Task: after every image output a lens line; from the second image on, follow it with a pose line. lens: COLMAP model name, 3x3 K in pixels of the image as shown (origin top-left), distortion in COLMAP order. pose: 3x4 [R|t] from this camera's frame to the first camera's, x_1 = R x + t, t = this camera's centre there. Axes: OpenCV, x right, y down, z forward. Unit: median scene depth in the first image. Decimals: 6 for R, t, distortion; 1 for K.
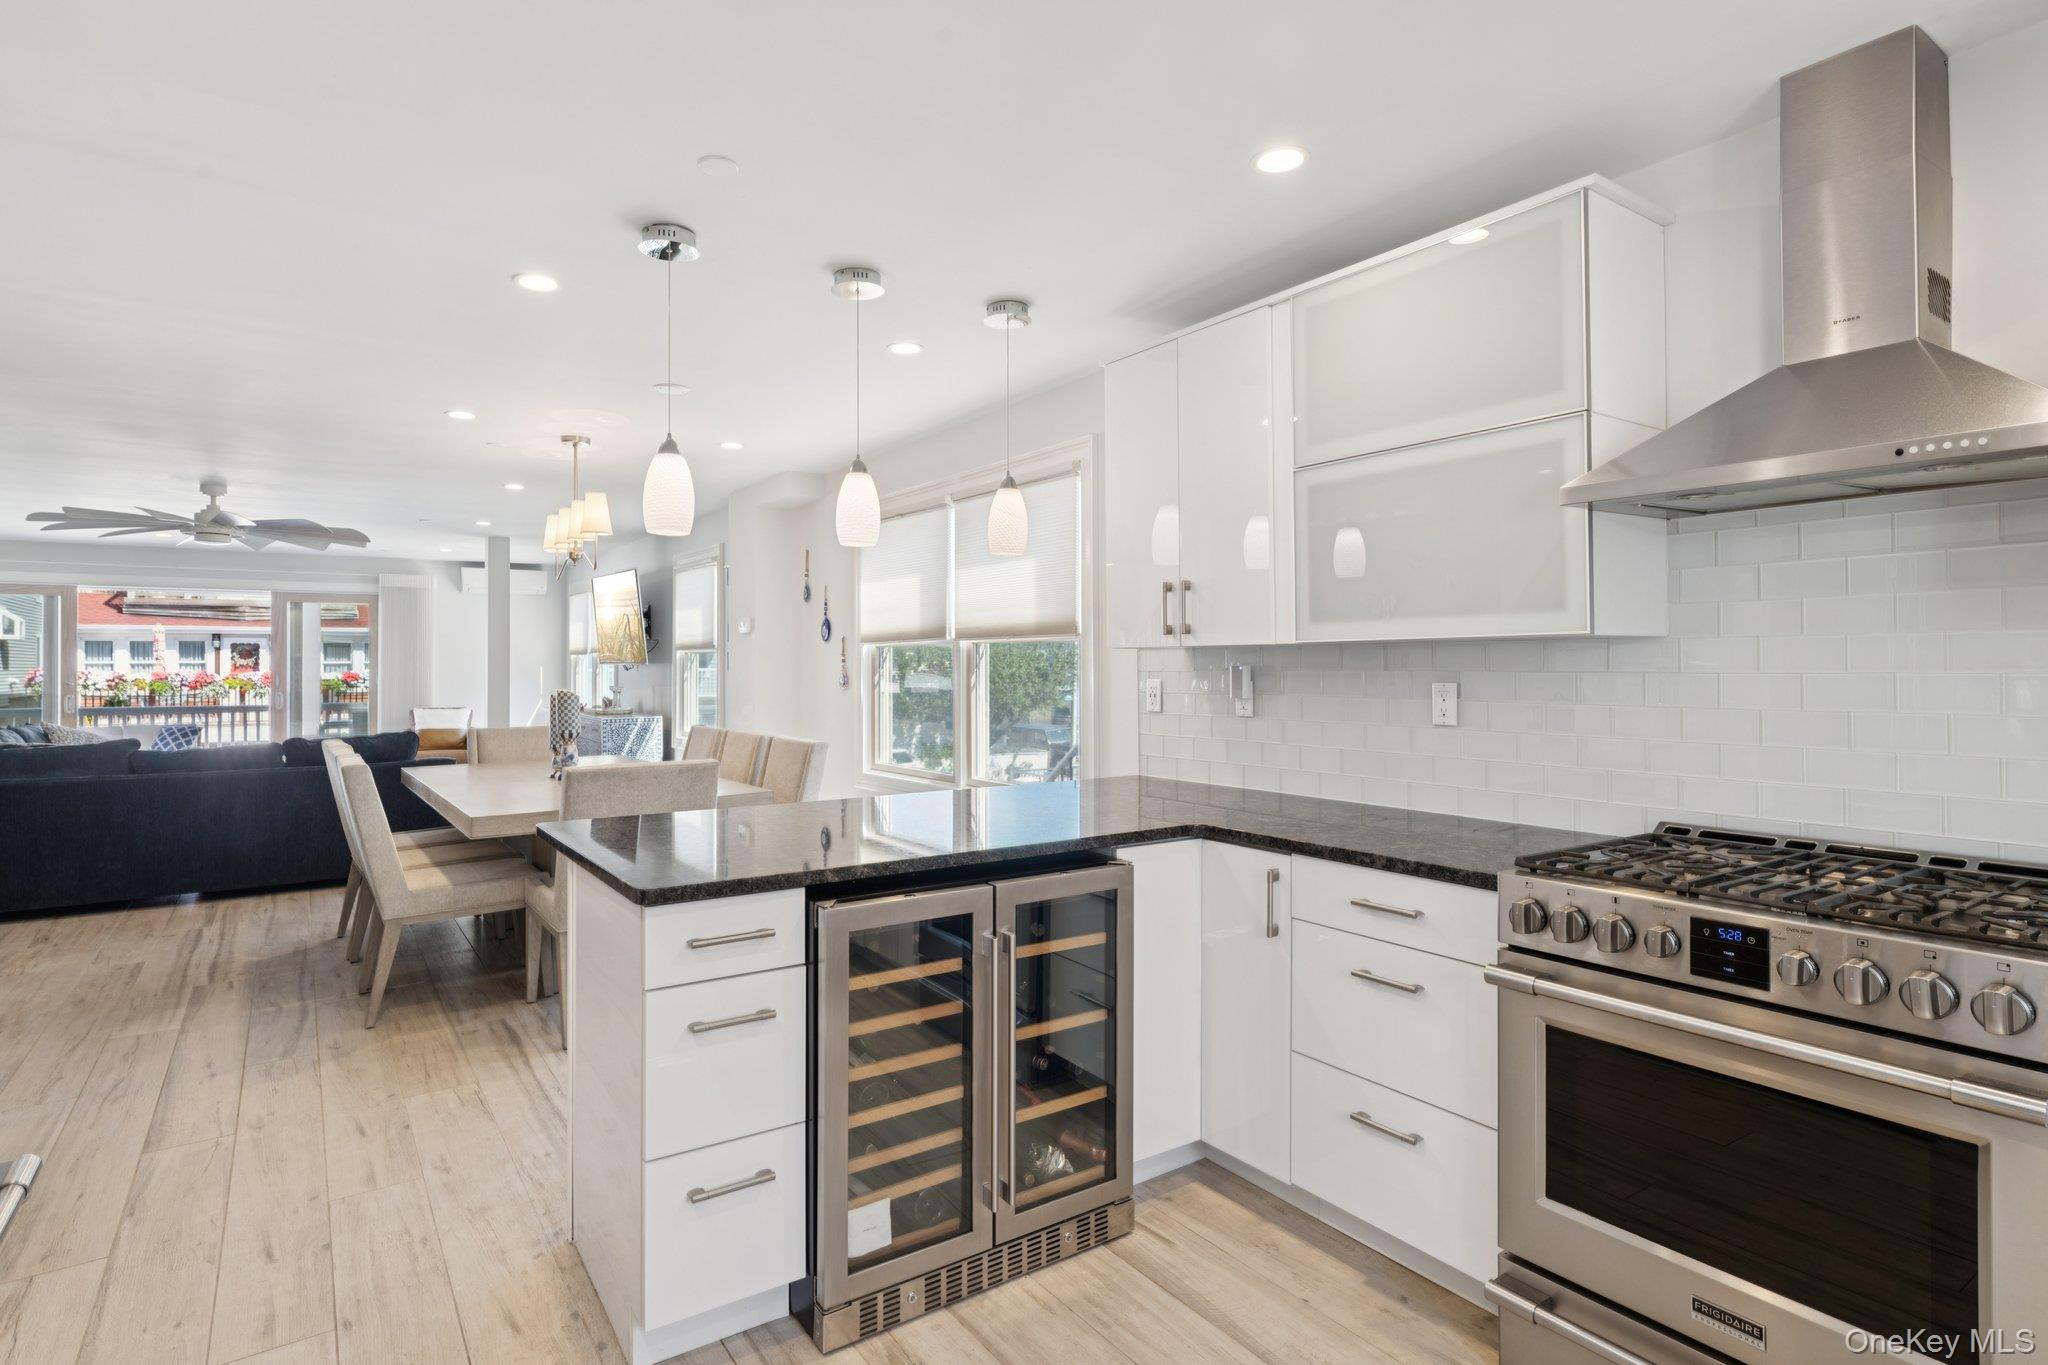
lens RADIAL K [[1045.5, 0, 1025.2], [0, 1045.5, 653.1], [0, 0, 1]] dist [-0.002672, 0.000595]
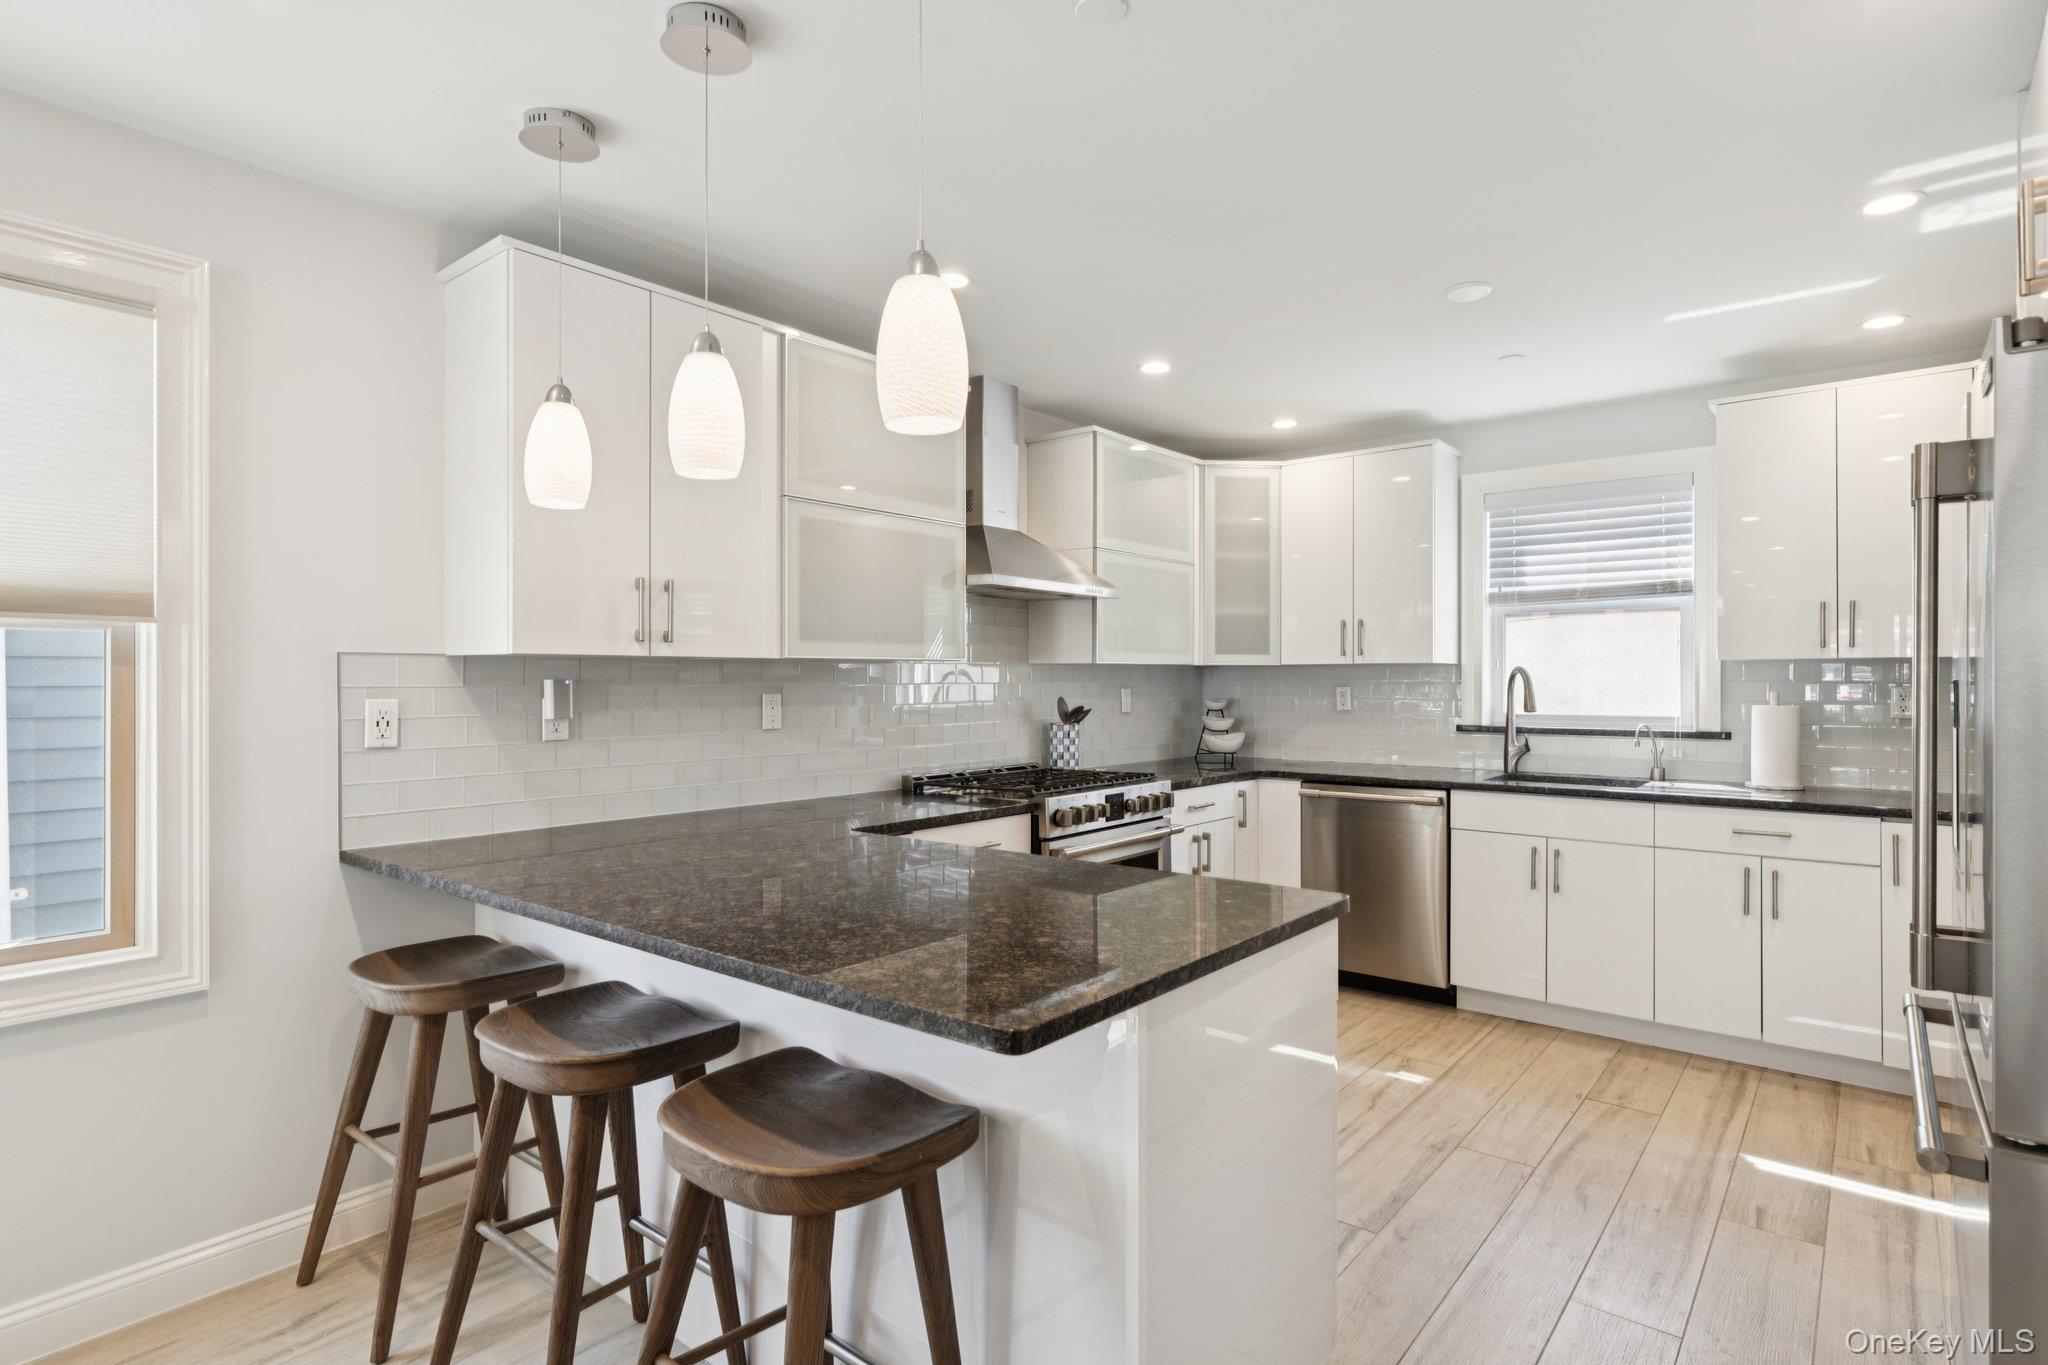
lens RADIAL K [[1053.7, 0, 1019.6], [0, 1053.7, 681.8], [0, 0, 1]] dist [0.002142, 0.000400]
pose [[-0.270628, 0.001745, 0.962682, -0.609944], [-0.009752, 0.999942, -0.004554, 0.012602], [-0.962635, -0.010620, -0.270595, 0.765369]]
